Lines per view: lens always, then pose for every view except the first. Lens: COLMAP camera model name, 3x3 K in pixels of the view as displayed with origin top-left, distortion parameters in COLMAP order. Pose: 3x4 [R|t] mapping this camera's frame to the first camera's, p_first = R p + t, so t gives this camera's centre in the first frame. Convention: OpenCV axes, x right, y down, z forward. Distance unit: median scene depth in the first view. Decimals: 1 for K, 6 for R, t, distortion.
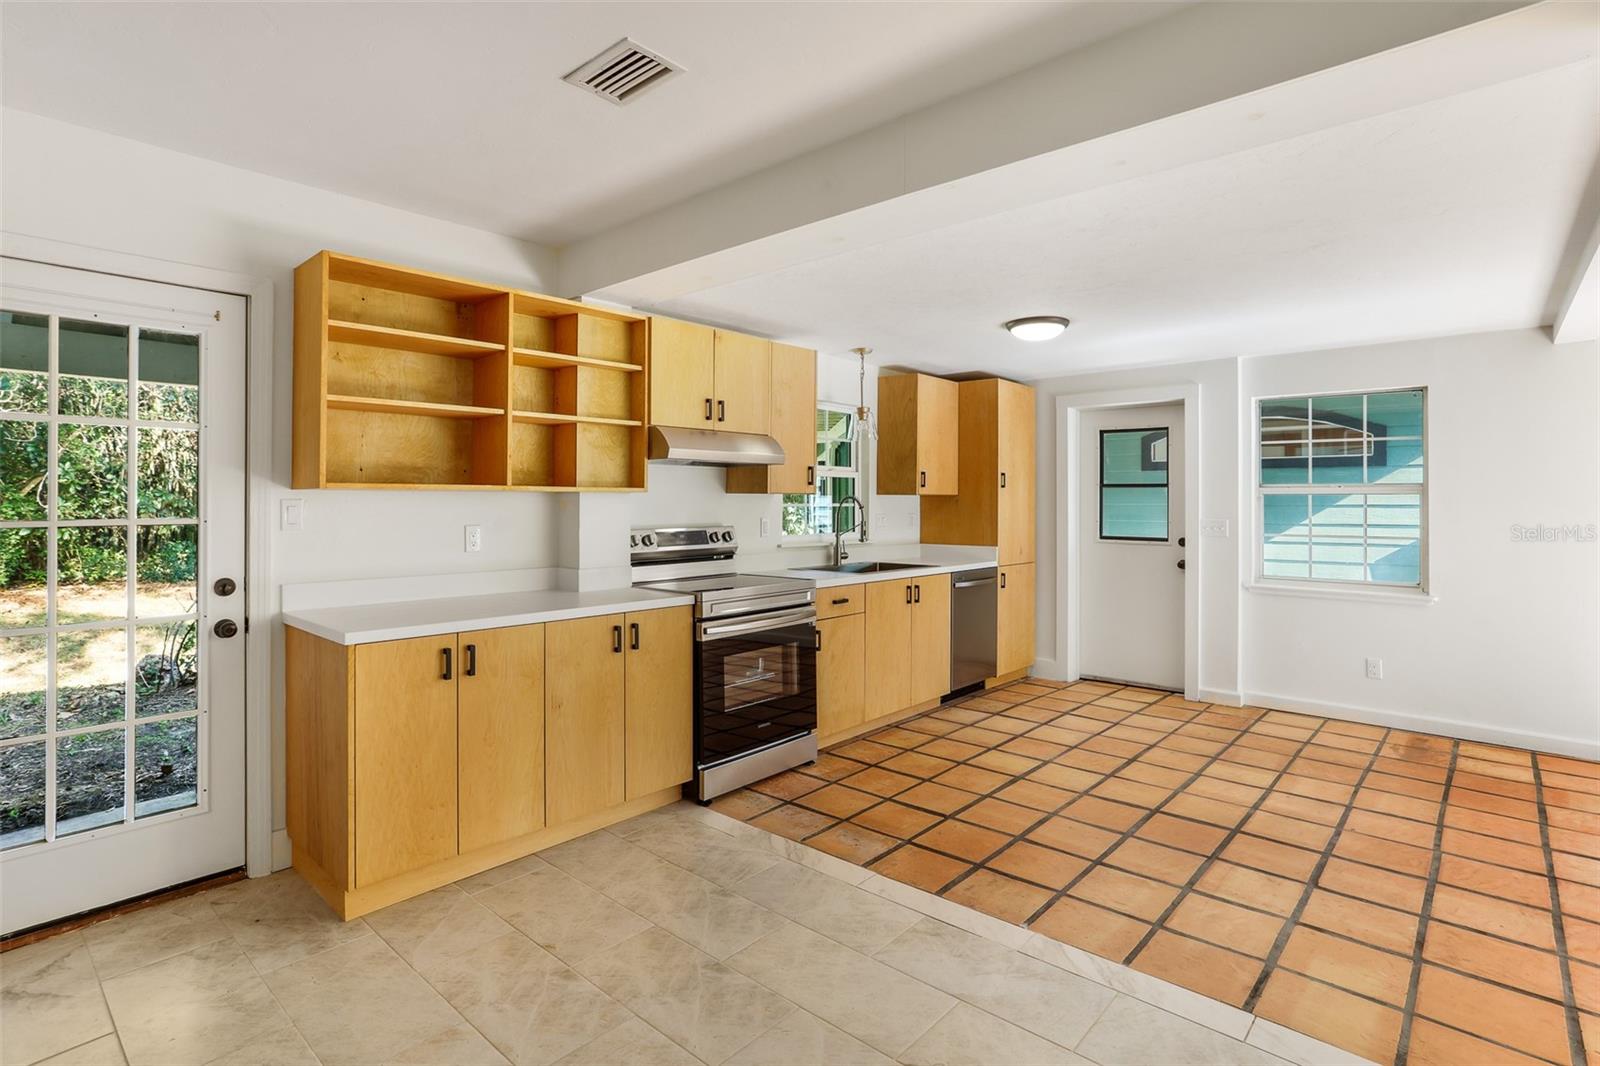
lens RADIAL K [[802.4, 0, 801.7], [0, 802.4, 505.2], [0, 0, 1]] dist [-0.044107, 0.022082]
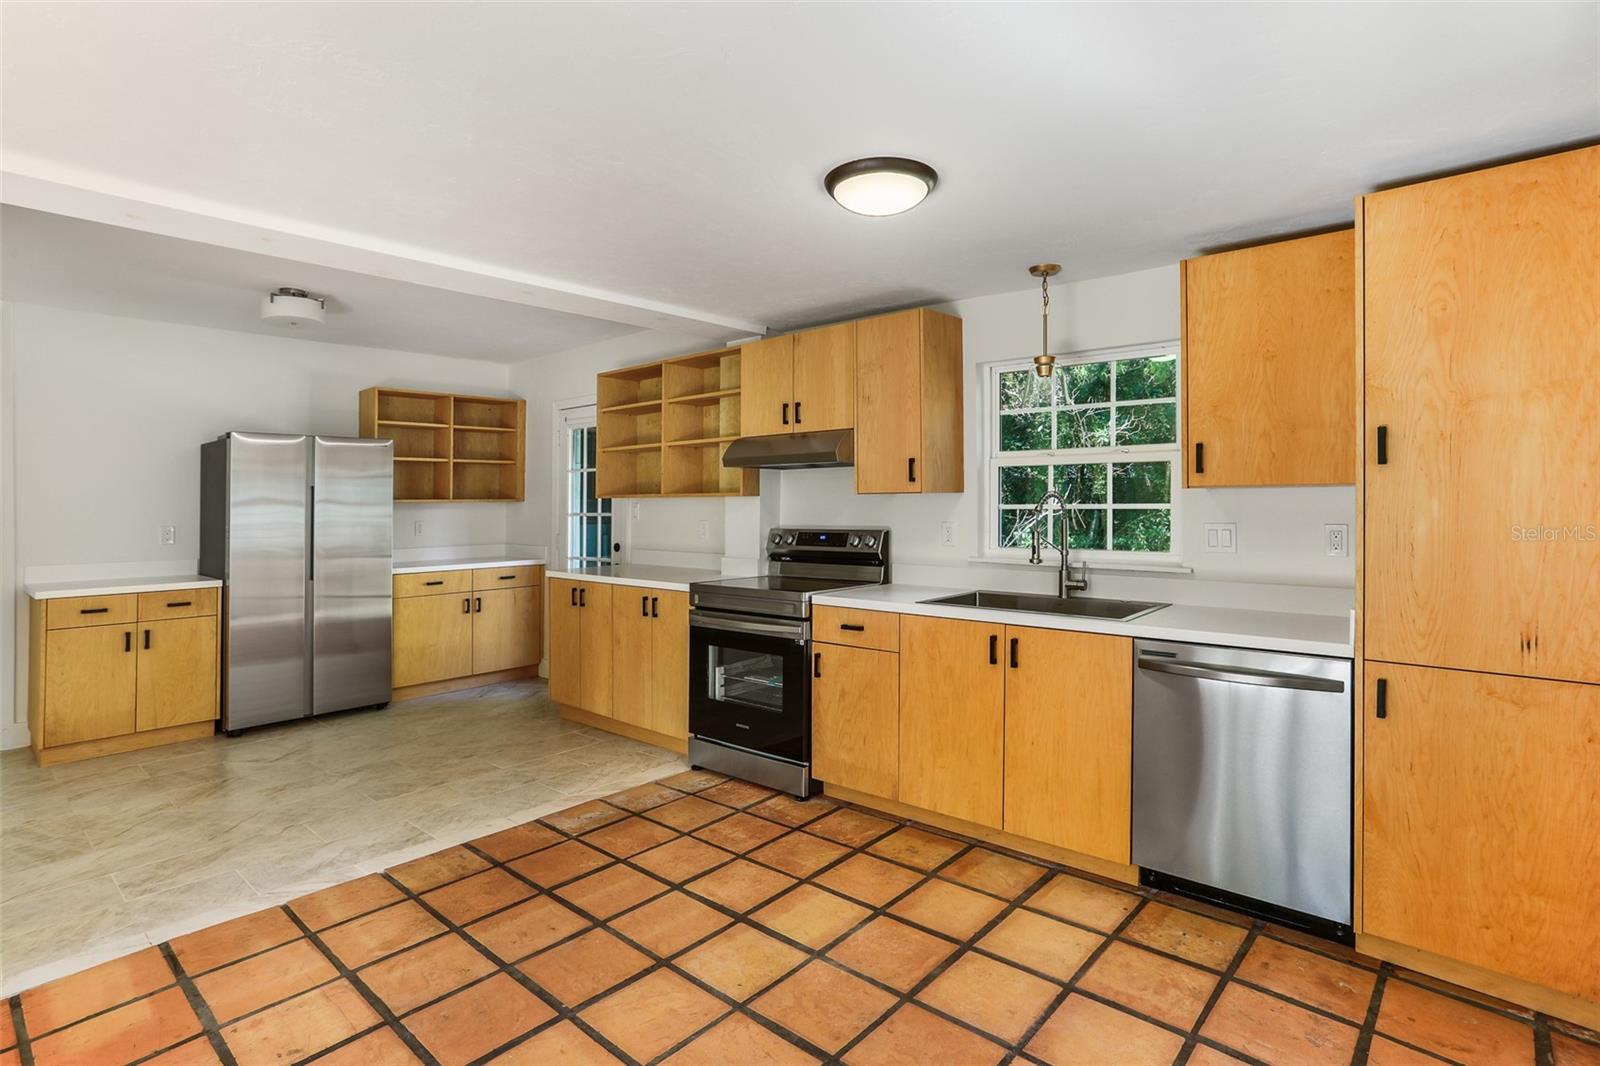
lens RADIAL K [[802.4, 0, 809.3], [0, 802.4, 502.6], [0, 0, 1]] dist [-0.044107, 0.022082]
pose [[0.006055, -0.002661, -0.999978, 1.072374], [0.005308, 0.999982, -0.002629, -0.003733], [0.999968, -0.005292, 0.006069, 1.205024]]
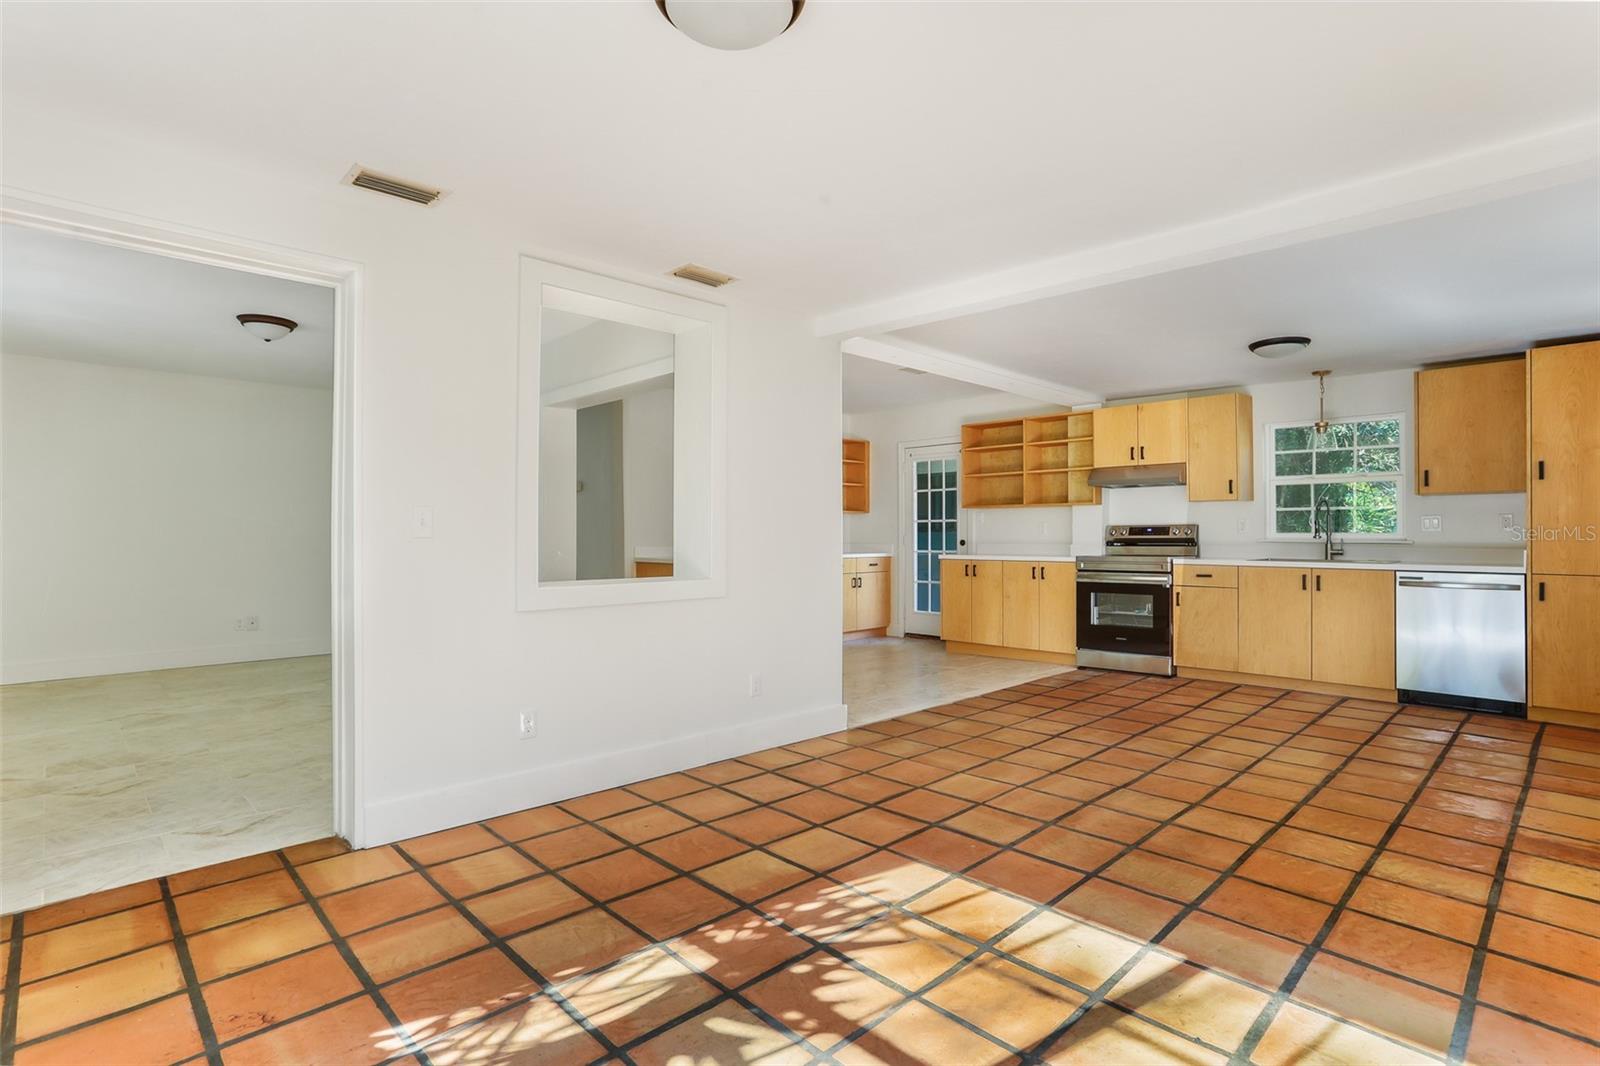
lens RADIAL K [[802.4, 0, 785.8], [0, 802.4, 529.8], [0, 0, 1]] dist [-0.044107, 0.022082]
pose [[-0.068184, -0.013374, -0.997583, 1.881363], [-0.003587, 0.999907, -0.013160, 0.076830], [0.997666, 0.002681, -0.068226, 0.456770]]
